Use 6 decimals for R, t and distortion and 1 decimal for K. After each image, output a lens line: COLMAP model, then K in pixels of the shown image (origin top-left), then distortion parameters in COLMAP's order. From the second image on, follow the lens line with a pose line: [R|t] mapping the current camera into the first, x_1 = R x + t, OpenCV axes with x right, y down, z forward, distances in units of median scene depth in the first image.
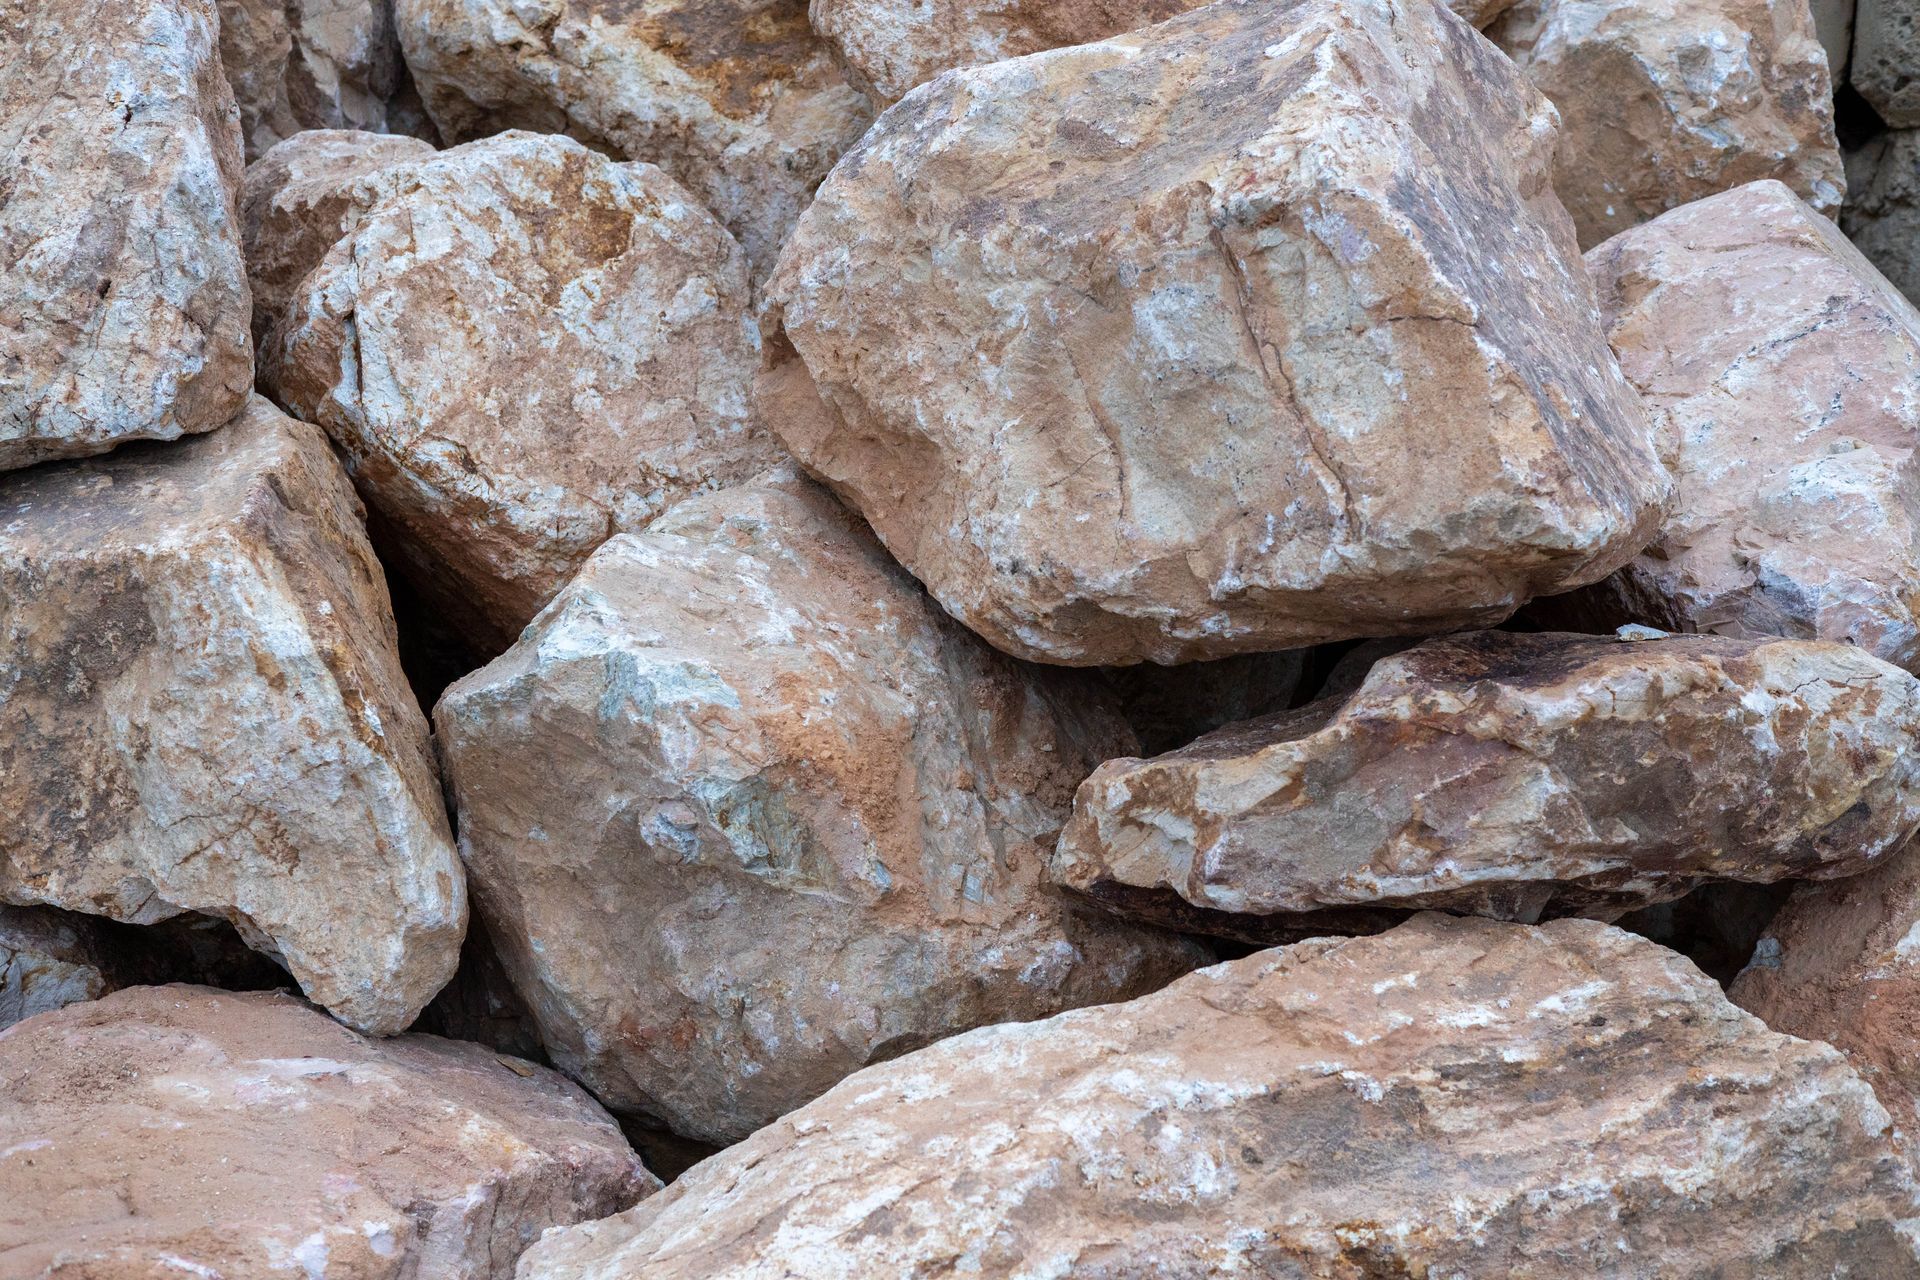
lens RADIAL K [[2824.4, 0, 959.2], [0, 2824.4, 686.0], [0, 0, 1]] dist [0.008709, 0.026414]
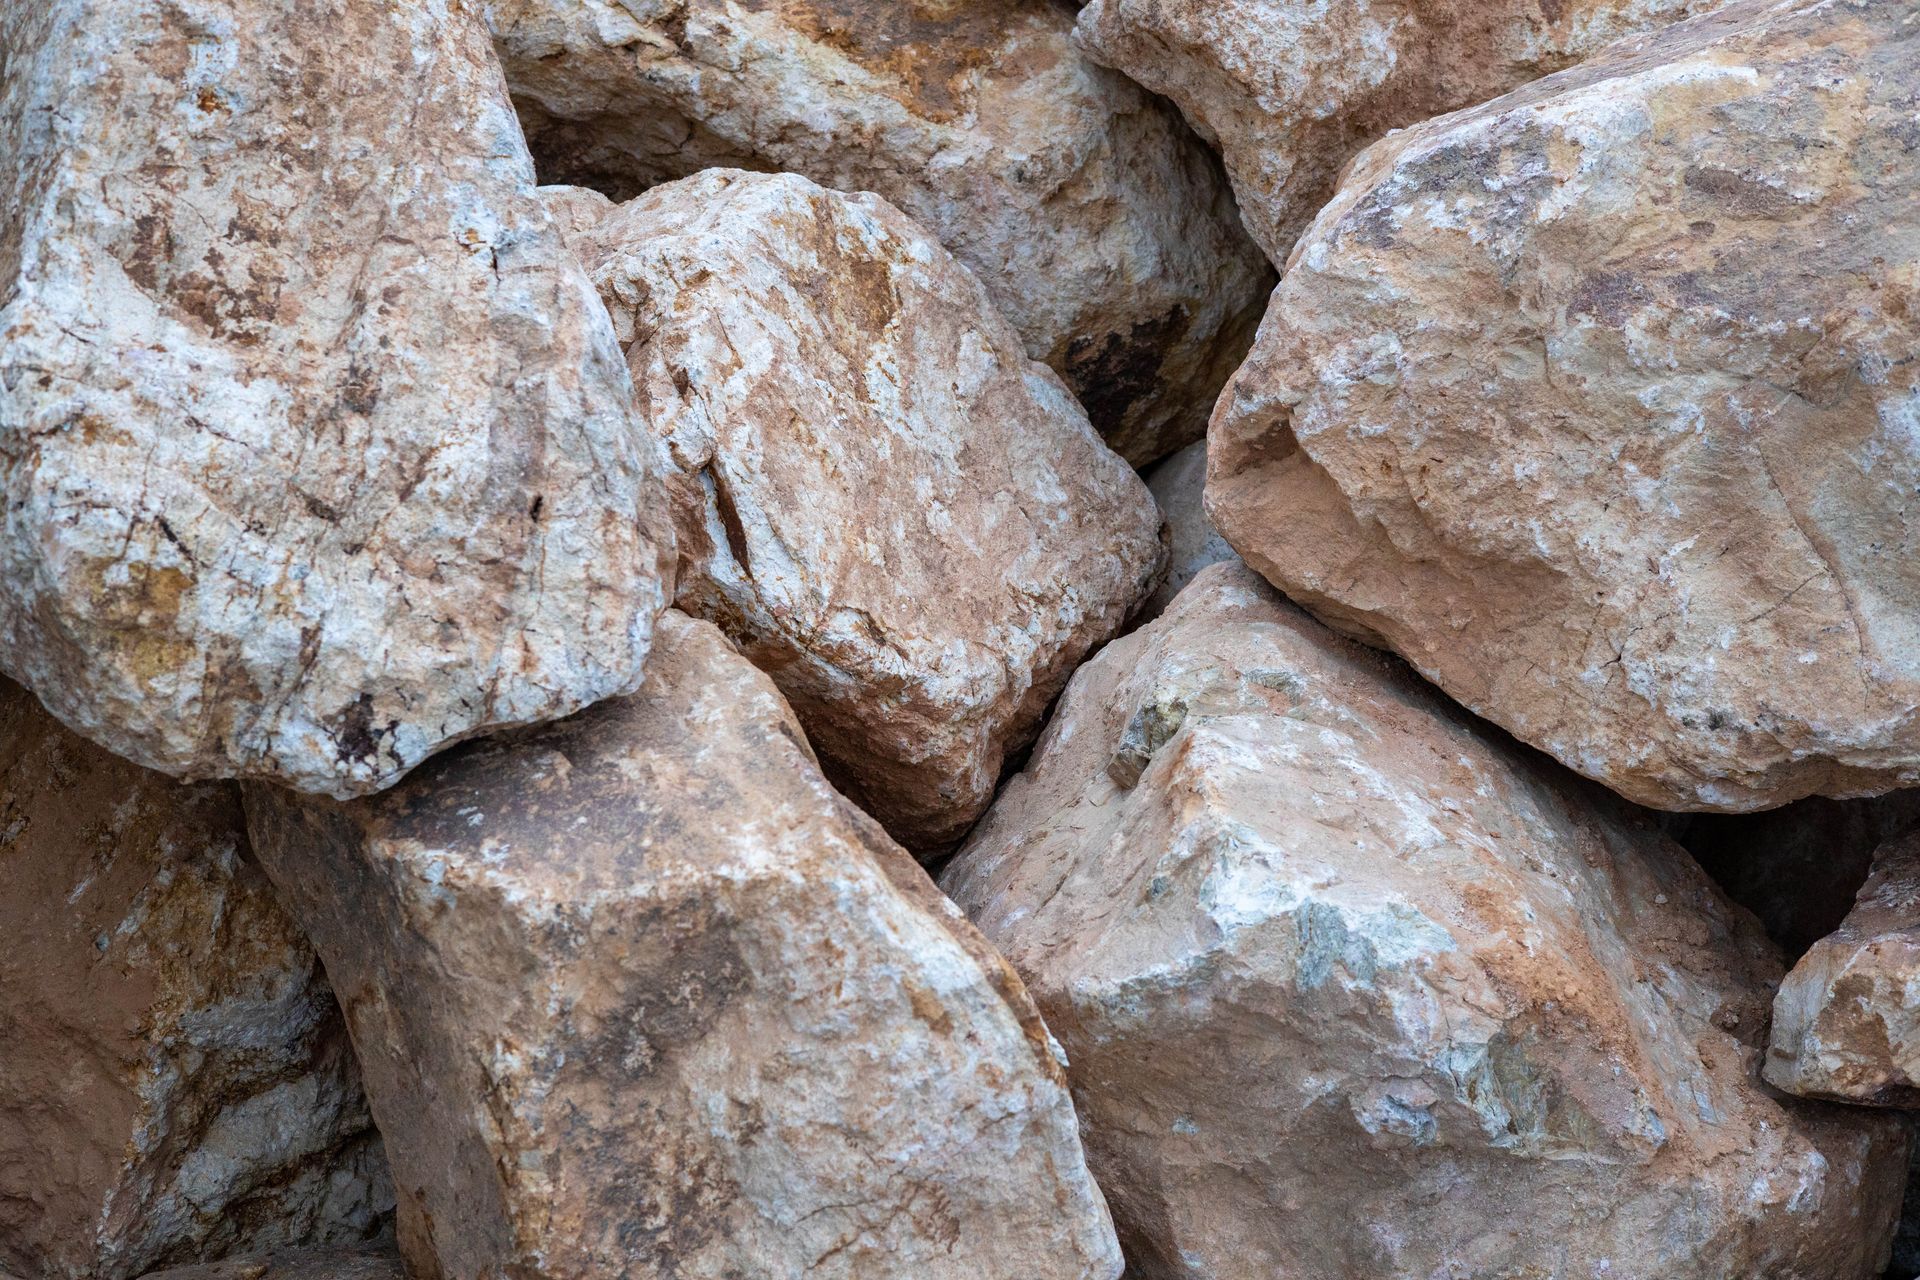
lens RADIAL K [[2794.4, 0, 959.9], [0, 2794.4, 681.5], [0, 0, 1]] dist [-0.000254, 0.044512]
pose [[0.957546, -0.136025, 0.254171, -0.391387], [0.112300, 0.988037, 0.105698, -0.161873], [-0.265508, -0.072667, 0.961366, 0.263918]]
